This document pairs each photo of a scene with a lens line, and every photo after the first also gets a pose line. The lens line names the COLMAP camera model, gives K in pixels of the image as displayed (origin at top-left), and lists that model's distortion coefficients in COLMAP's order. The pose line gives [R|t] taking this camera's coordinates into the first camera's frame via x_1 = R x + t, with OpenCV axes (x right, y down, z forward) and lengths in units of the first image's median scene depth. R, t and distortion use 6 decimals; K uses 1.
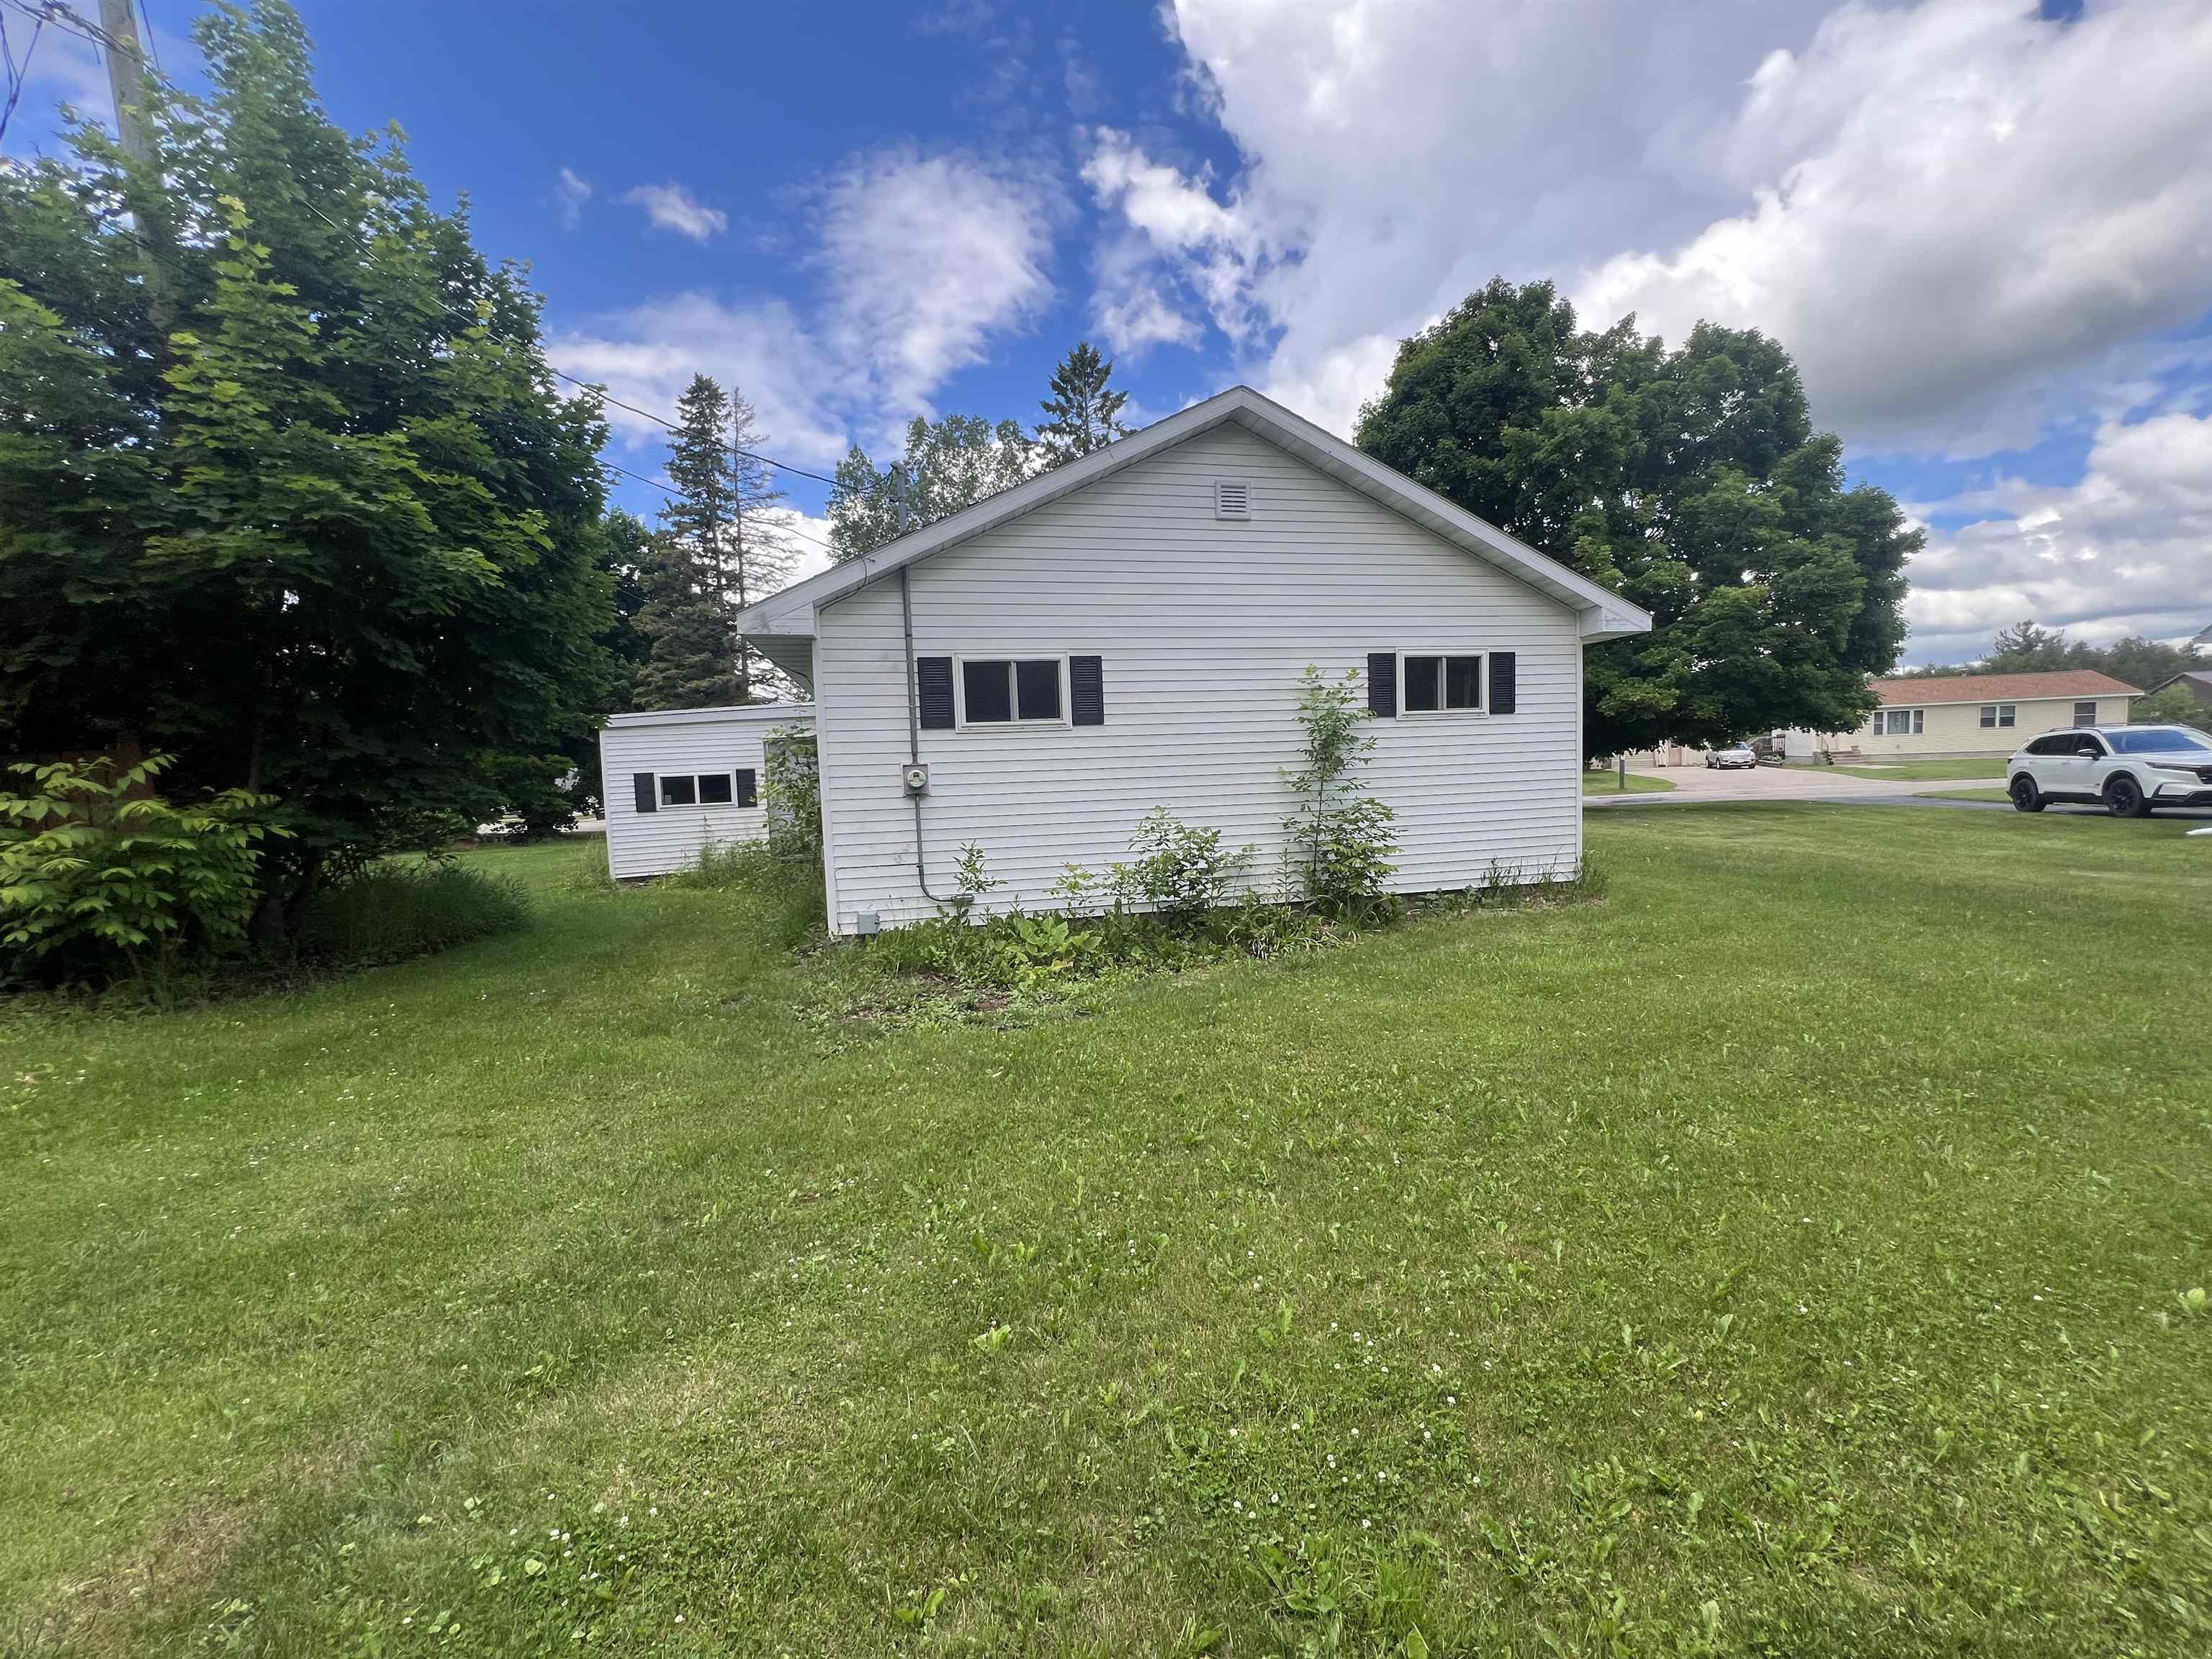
lens RADIAL K [[893.2, 0, 1114.8], [0, 893.2, 835.1], [0, 0, 1]] dist [0.002052, 0.000193]
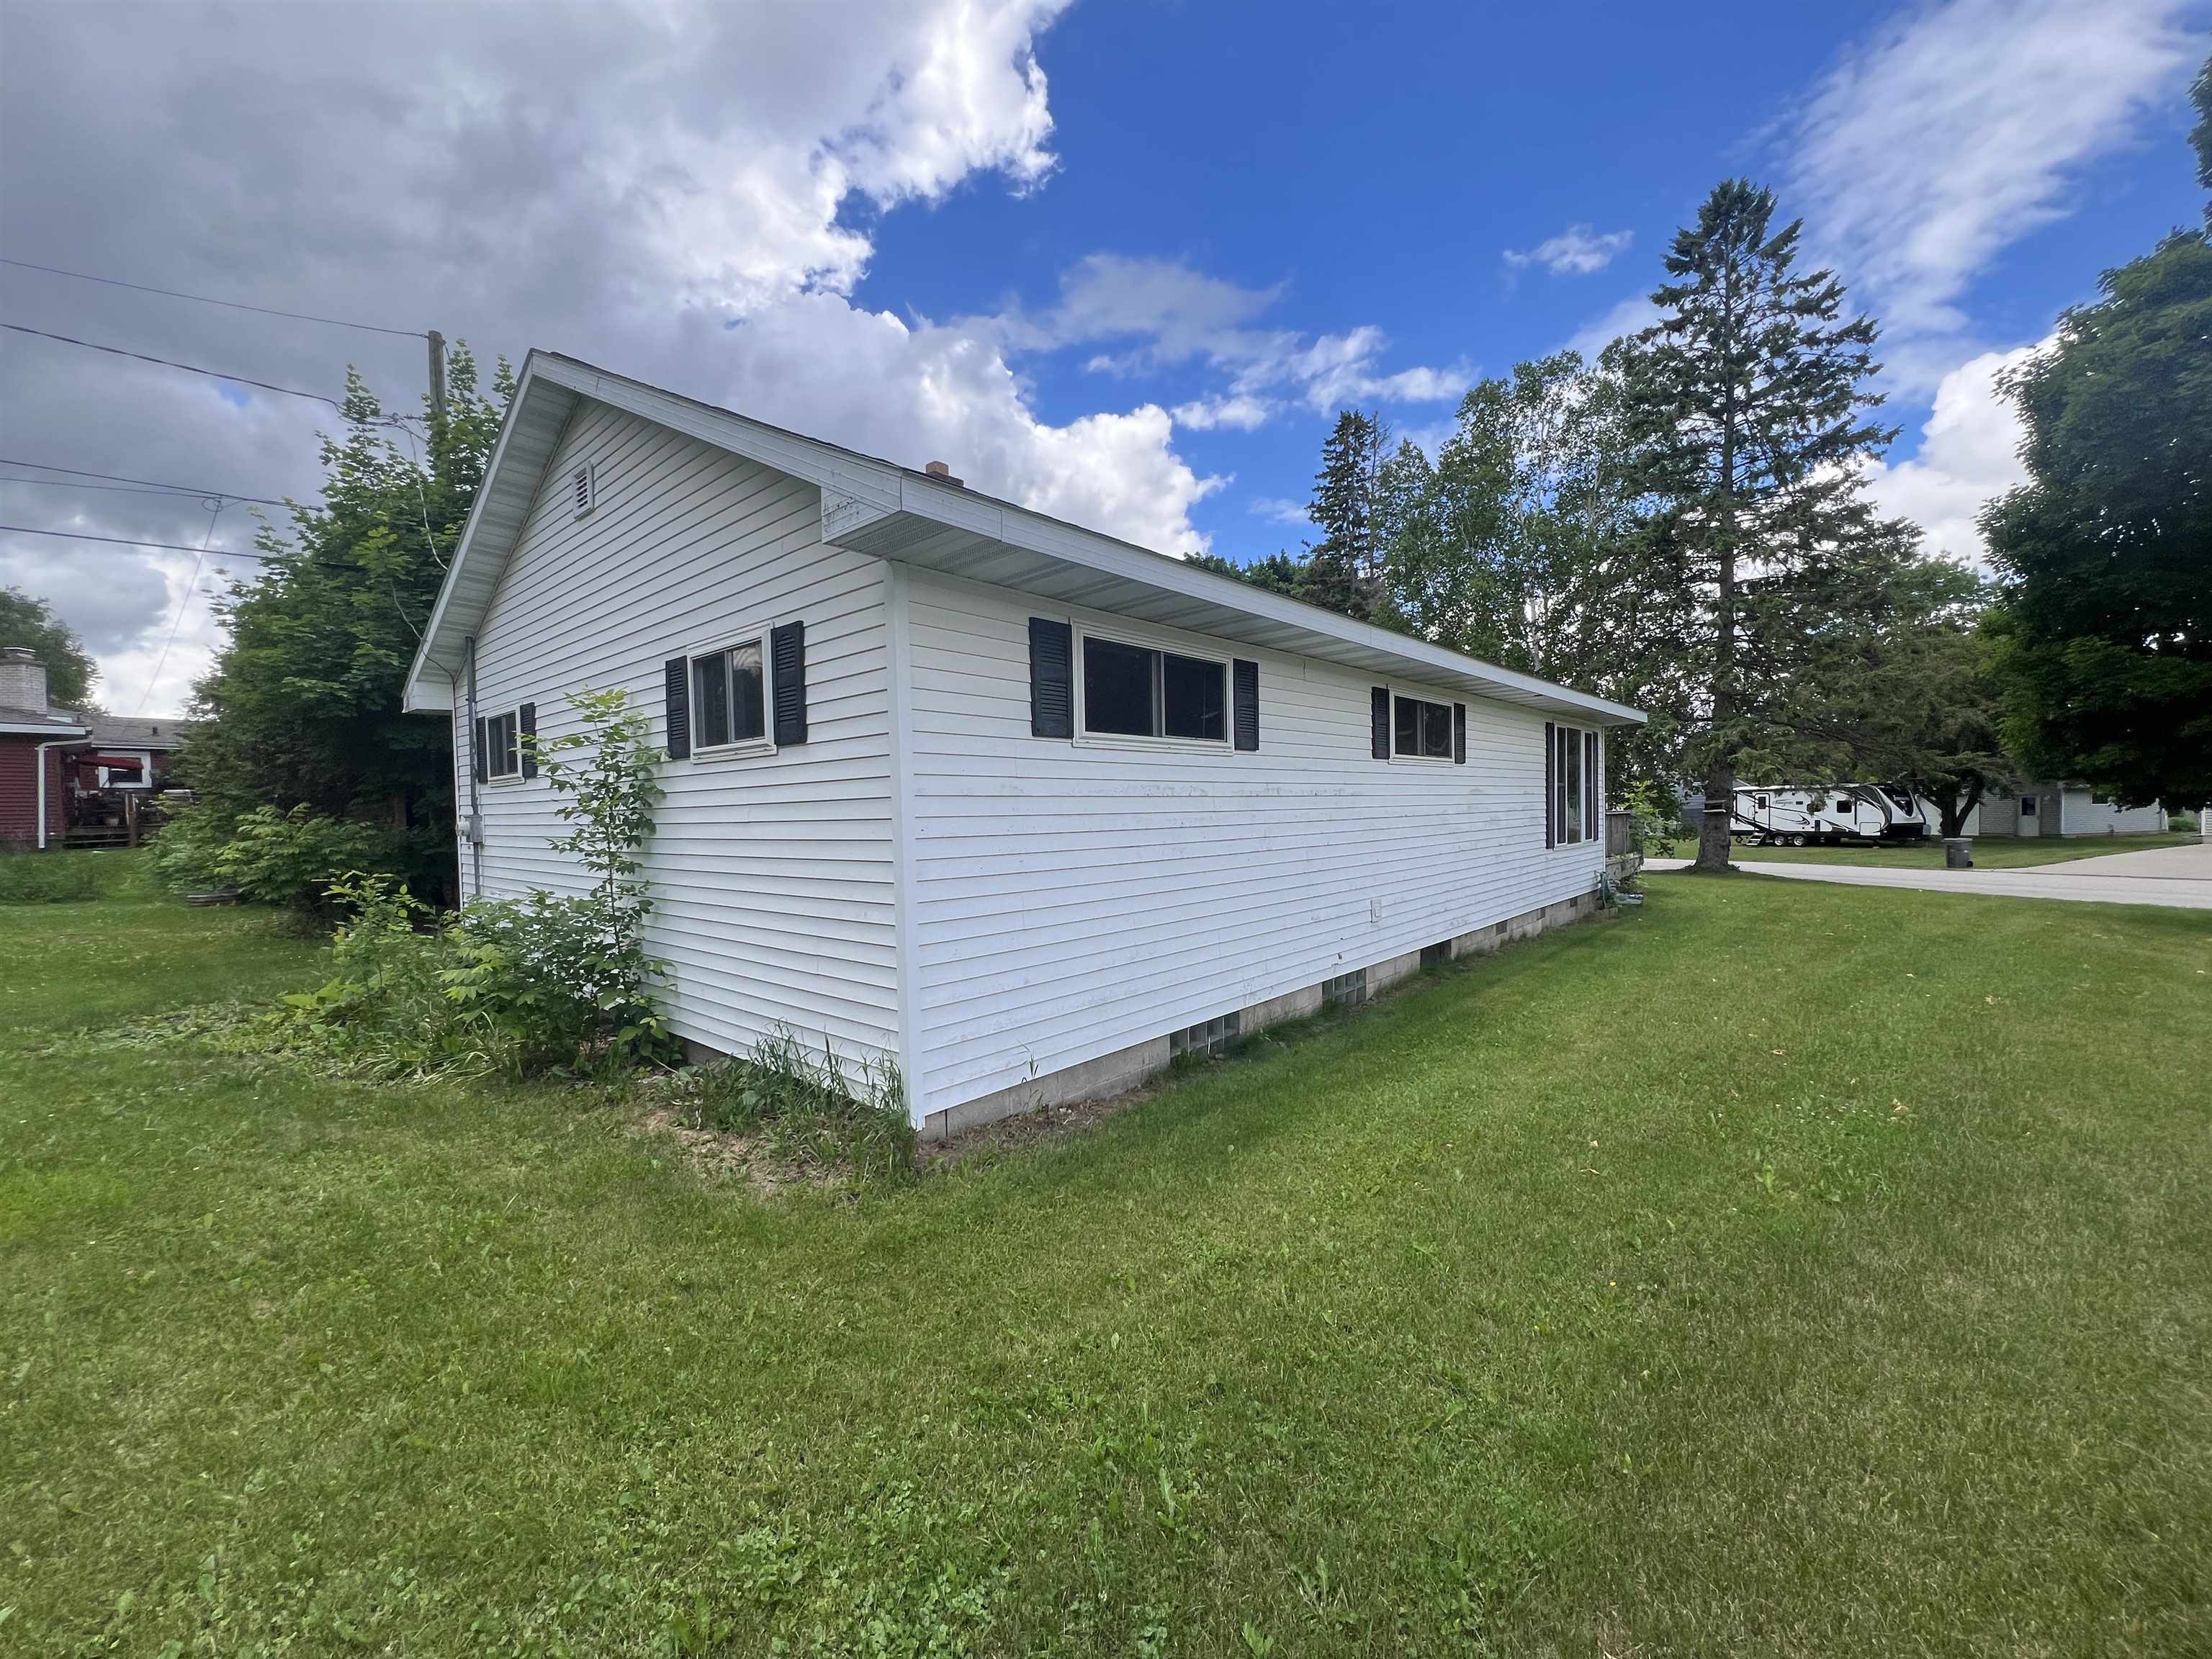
lens RADIAL K [[879.9, 0, 1106.0], [0, 879.9, 829.5], [0, 0, 1]] dist [-0.001194, -0.000094]
pose [[0.581518, 0.044885, -0.812294, 0.836212], [-0.064166, 0.997897, 0.009205, -0.096083], [0.810999, 0.046769, 0.583175, 0.773518]]
